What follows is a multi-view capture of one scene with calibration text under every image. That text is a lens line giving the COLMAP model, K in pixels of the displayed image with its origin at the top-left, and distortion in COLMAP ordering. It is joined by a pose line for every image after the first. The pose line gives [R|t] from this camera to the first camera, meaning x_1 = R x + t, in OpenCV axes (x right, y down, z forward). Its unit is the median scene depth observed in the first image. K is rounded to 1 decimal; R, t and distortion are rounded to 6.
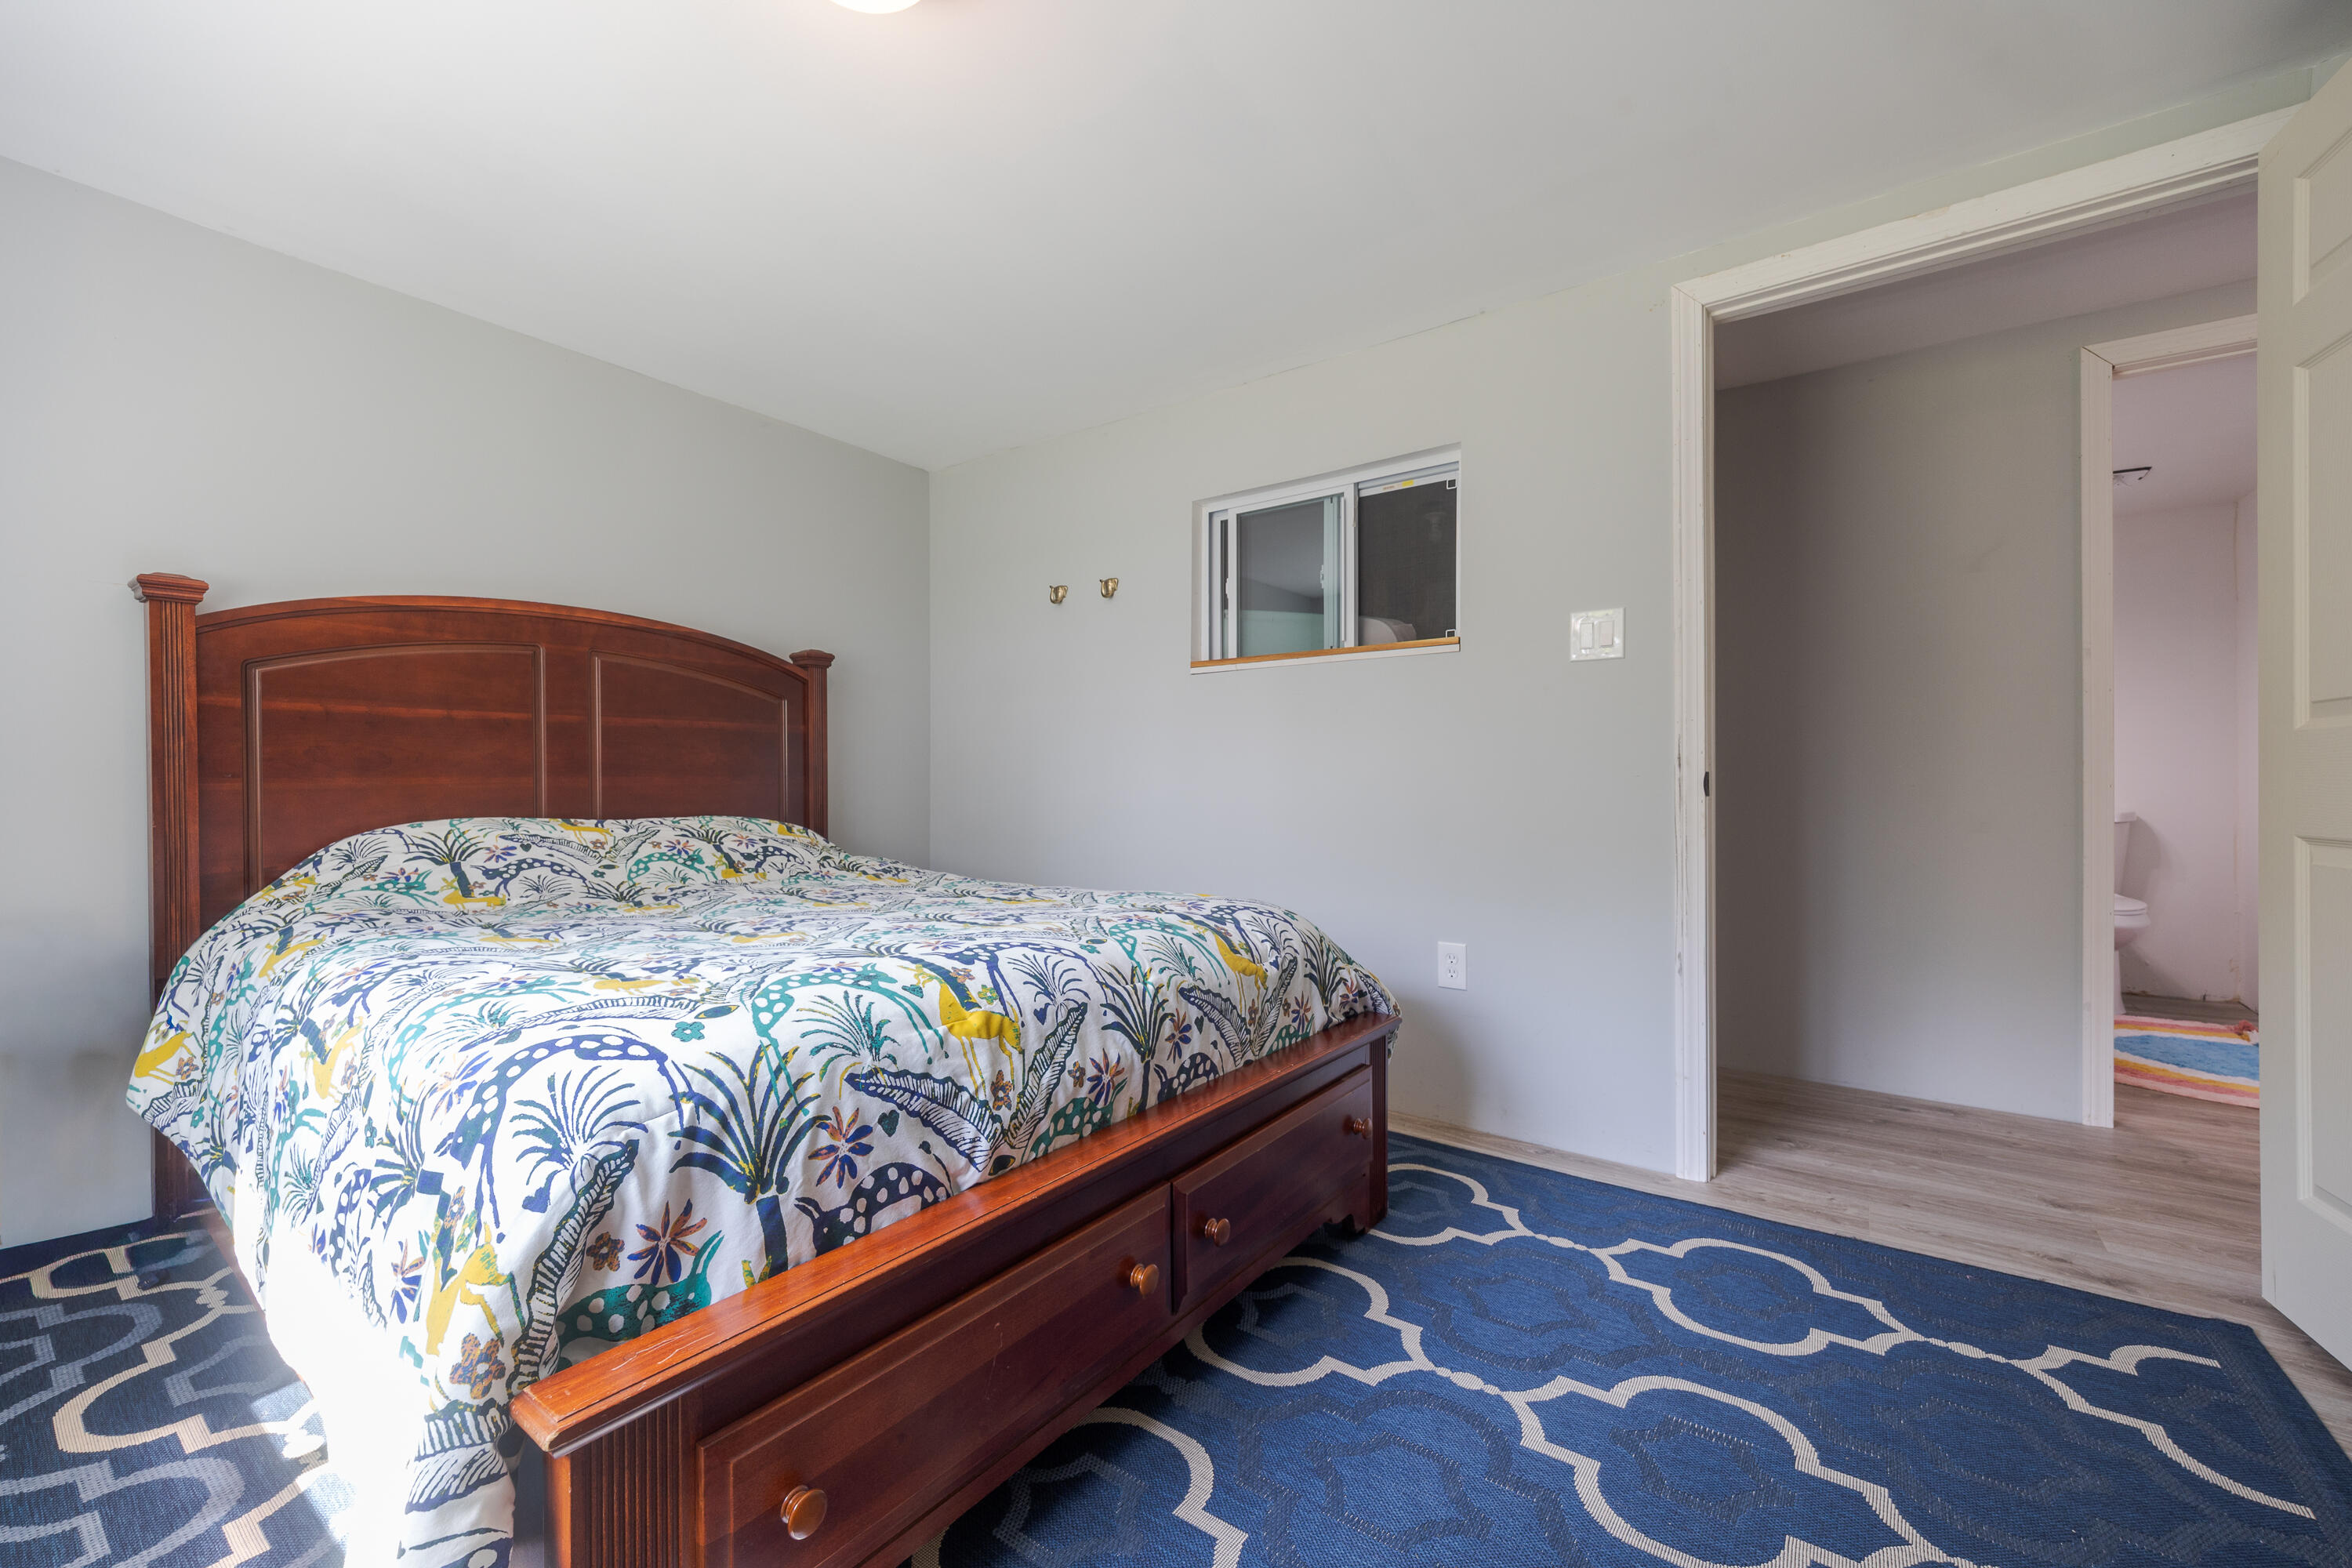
lens RADIAL K [[917.7, 0, 1176.0], [0, 917.7, 784.0], [0, 0, 1]] dist [0.000061, -0.000223]
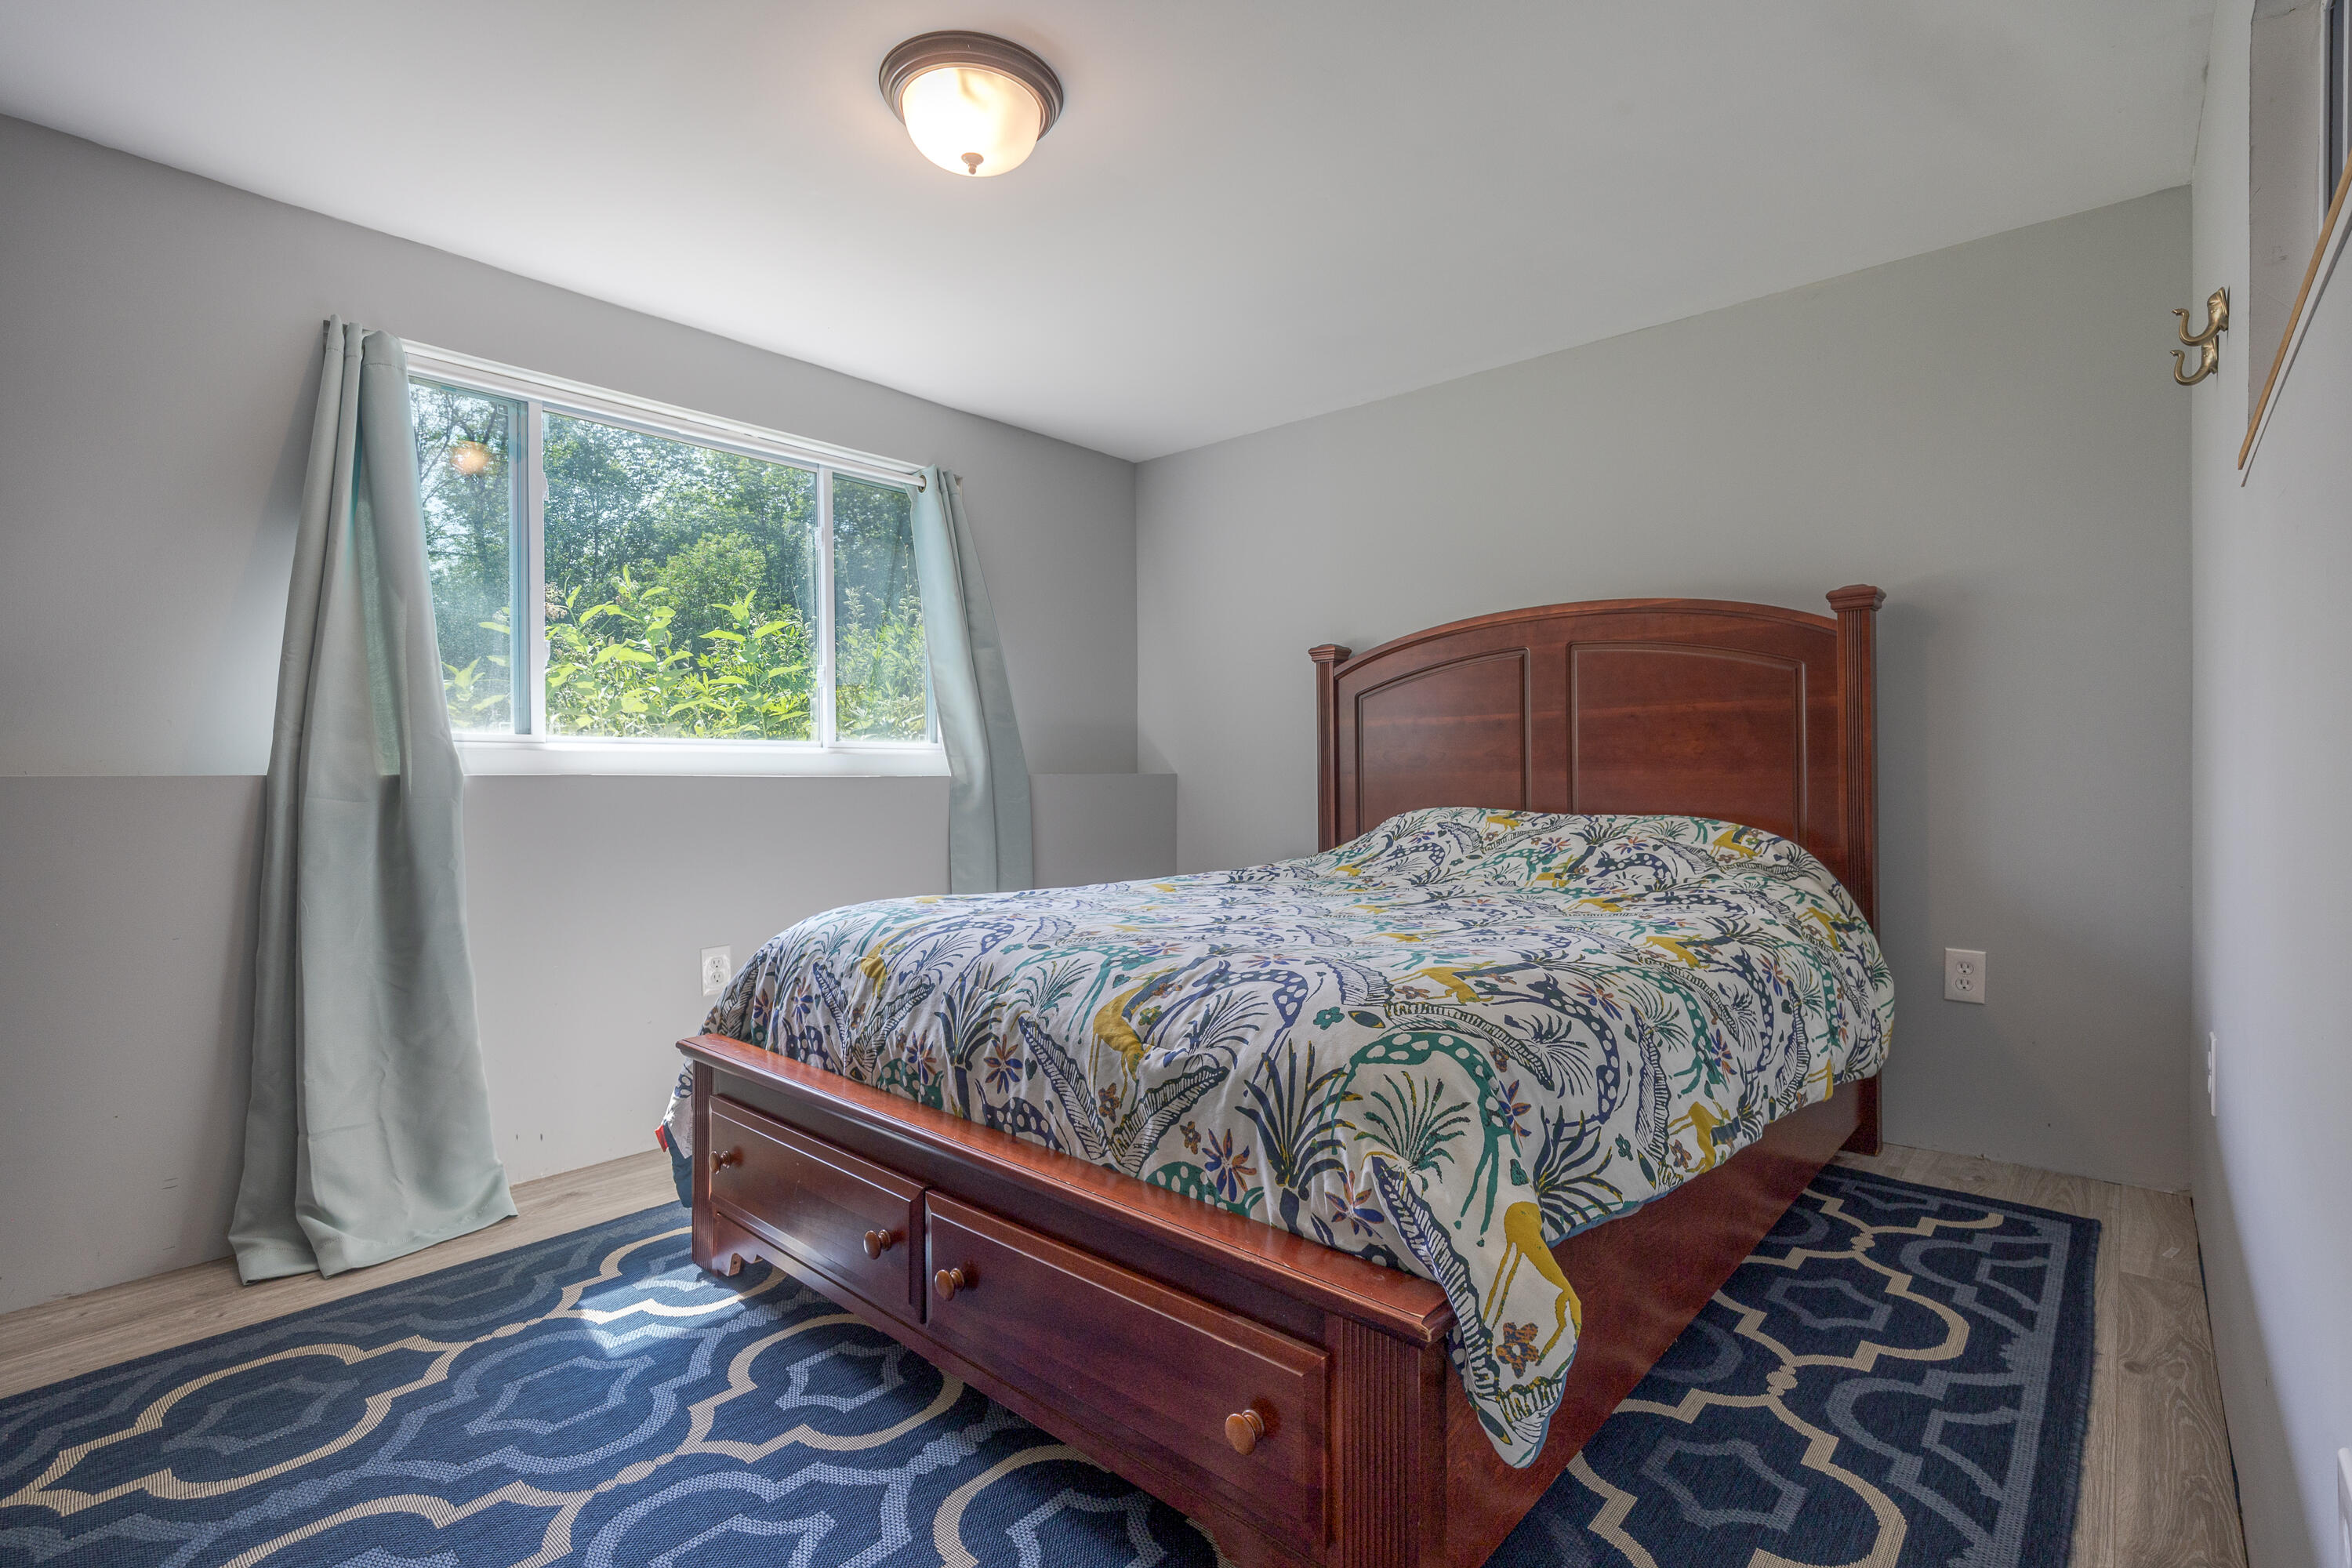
lens RADIAL K [[1074.2, 0, 1176.0], [0, 1074.2, 784.0], [0, 0, 1]] dist [0.032590, 0.000131]
pose [[-0.083014, 0.006851, -0.996525, 0.979682], [-0.001414, 0.999975, 0.006993, -0.004359], [0.996547, 0.001989, -0.083002, 1.199396]]
